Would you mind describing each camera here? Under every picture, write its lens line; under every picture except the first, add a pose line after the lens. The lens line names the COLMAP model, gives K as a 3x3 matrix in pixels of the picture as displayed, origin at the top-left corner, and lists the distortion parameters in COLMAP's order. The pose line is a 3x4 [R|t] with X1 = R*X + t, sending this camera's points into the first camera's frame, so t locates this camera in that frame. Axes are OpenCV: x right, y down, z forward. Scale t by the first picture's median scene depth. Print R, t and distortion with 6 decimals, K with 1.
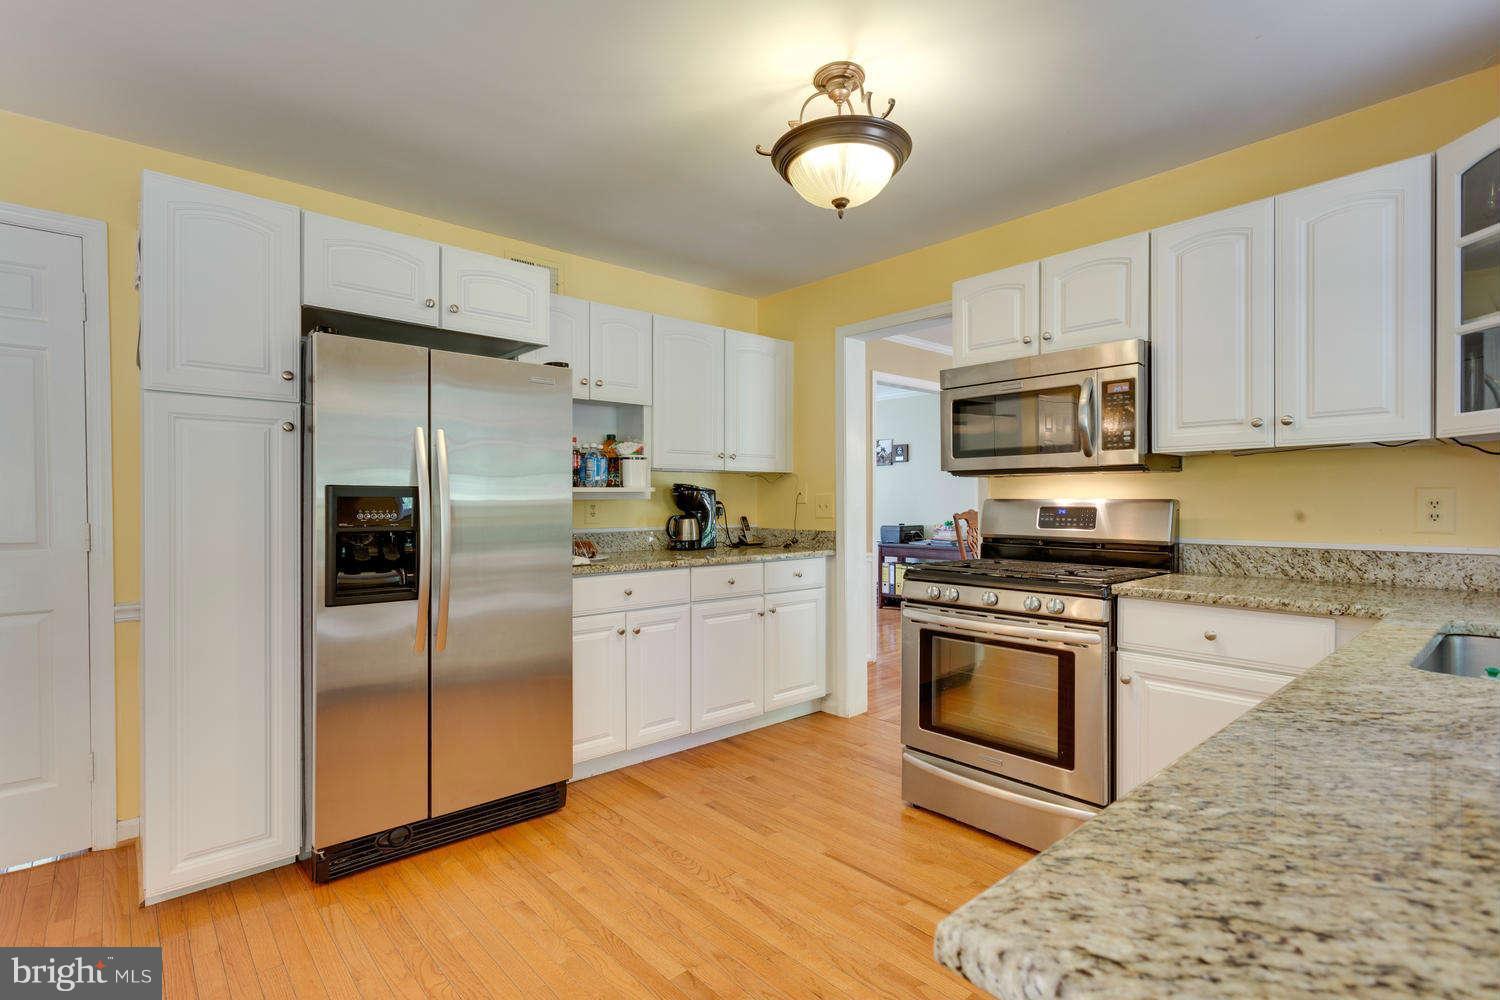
lens RADIAL K [[718.3, 0, 750.0], [0, 718.3, 500.0], [0, 0, 1]] dist [0.001699, 0.000849]
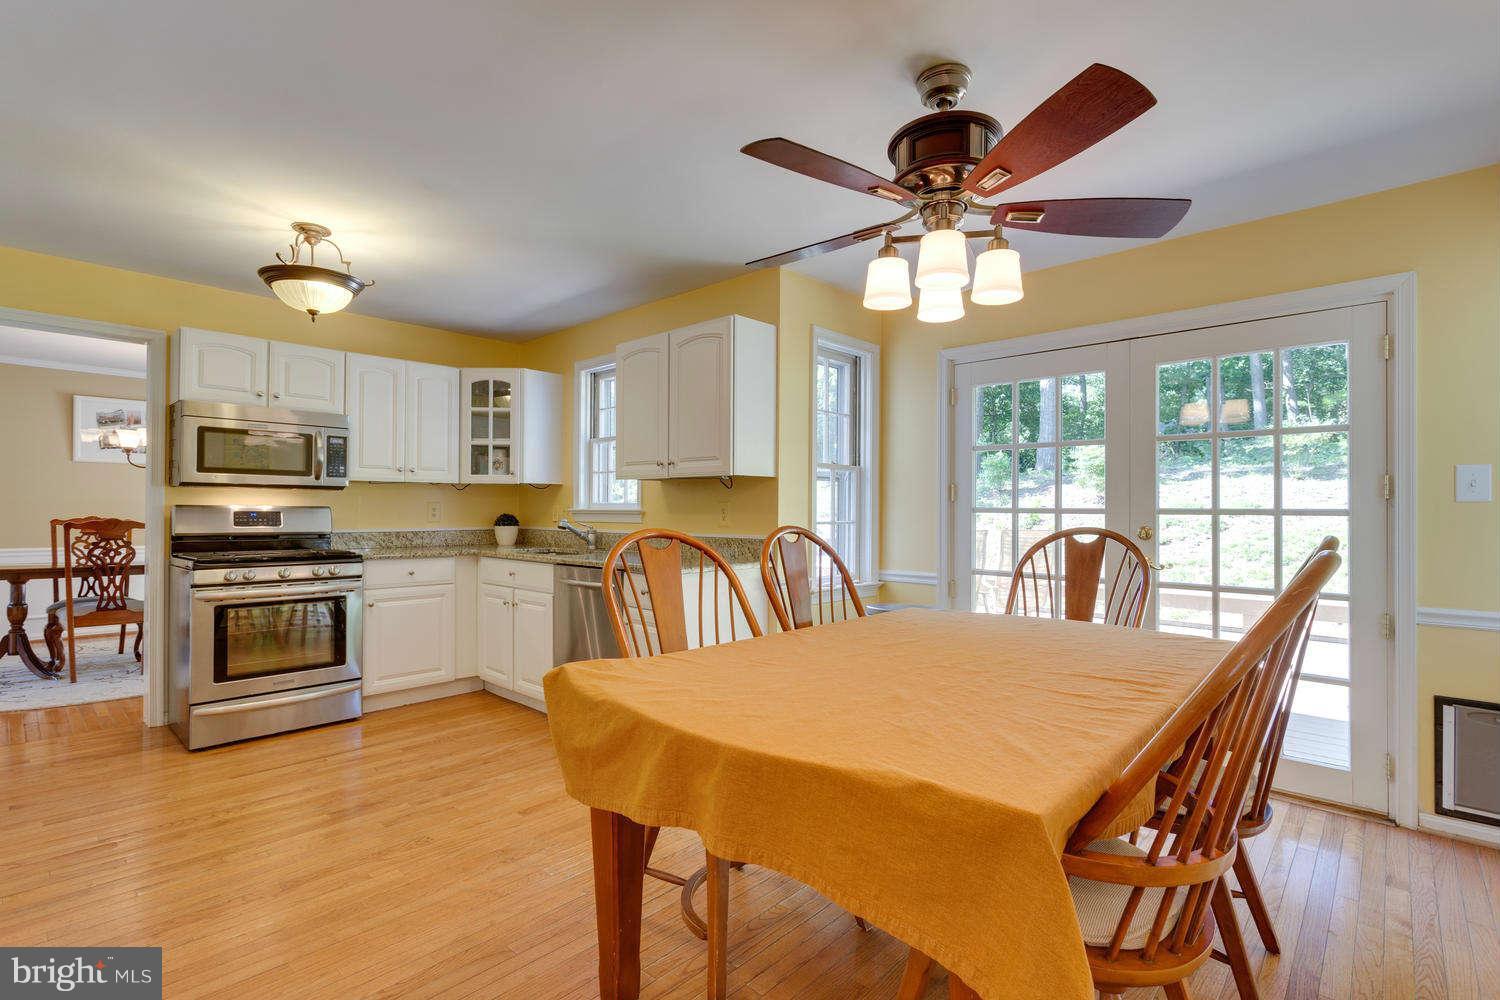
lens RADIAL K [[695.0, 0, 738.6], [0, 695.0, 506.7], [0, 0, 1]] dist [0.001182, 0.000613]
pose [[-0.092164, 0.007392, 0.995716, -1.211612], [-0.005853, 0.999951, -0.007965, 0.007092], [-0.995727, -0.006562, -0.092116, 0.204508]]
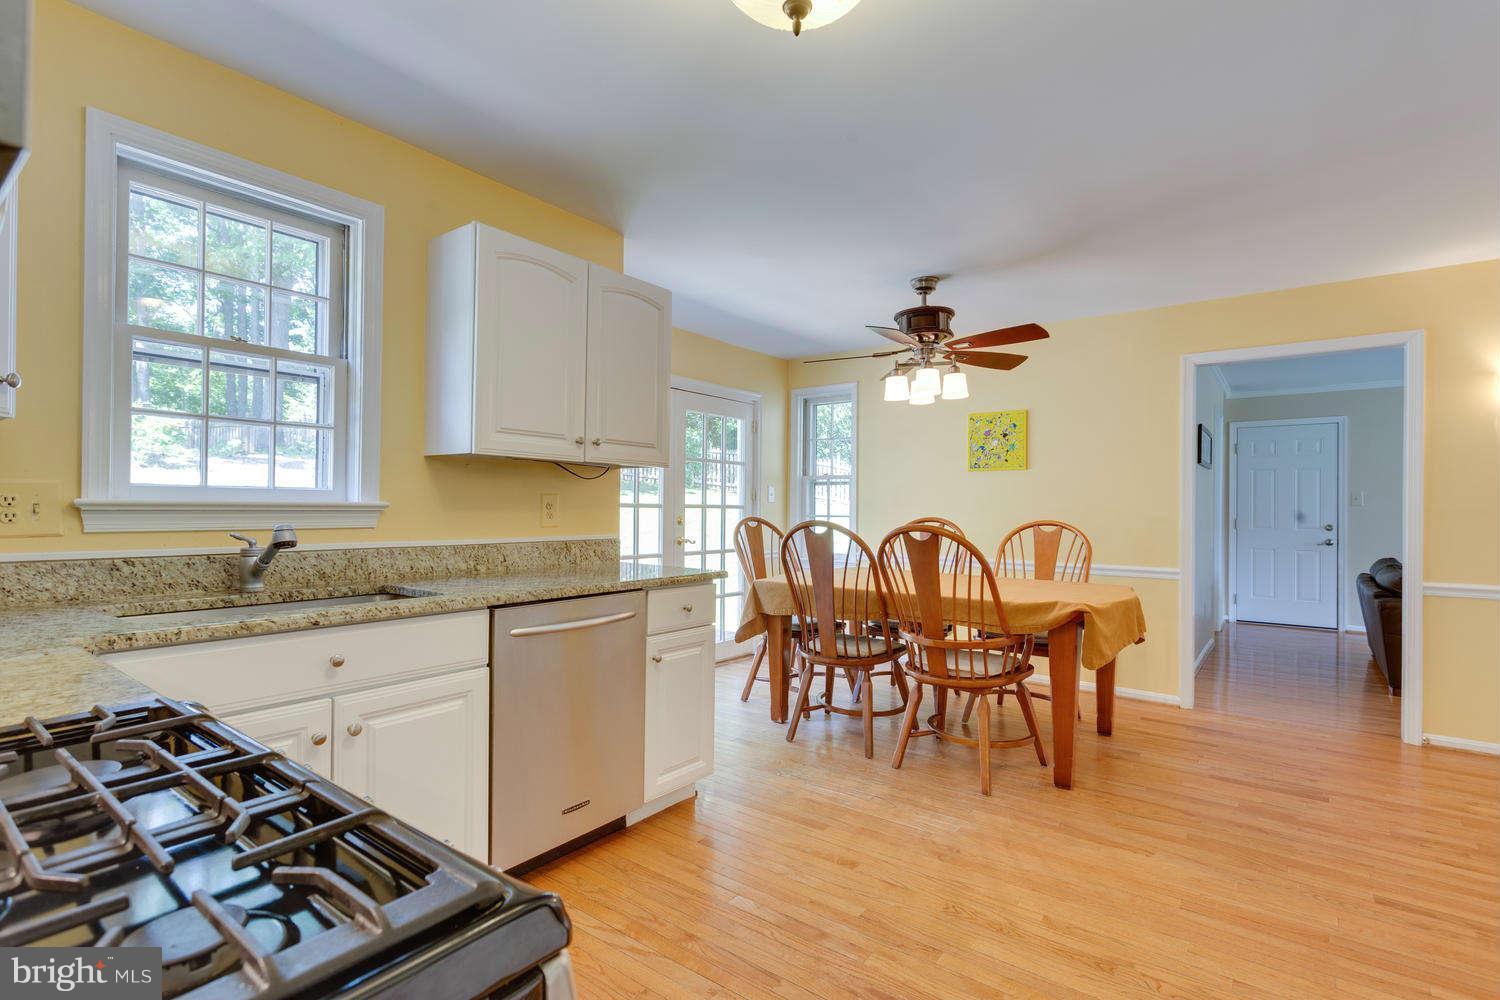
lens RADIAL K [[718.3, 0, 750.0], [0, 718.3, 500.0], [0, 0, 1]] dist [0.001699, 0.000849]
pose [[-0.982037, -0.007681, -0.188531, 0.232414], [-0.005645, 0.999920, -0.011335, 0.006004], [0.188603, -0.010067, -0.982002, 1.358970]]
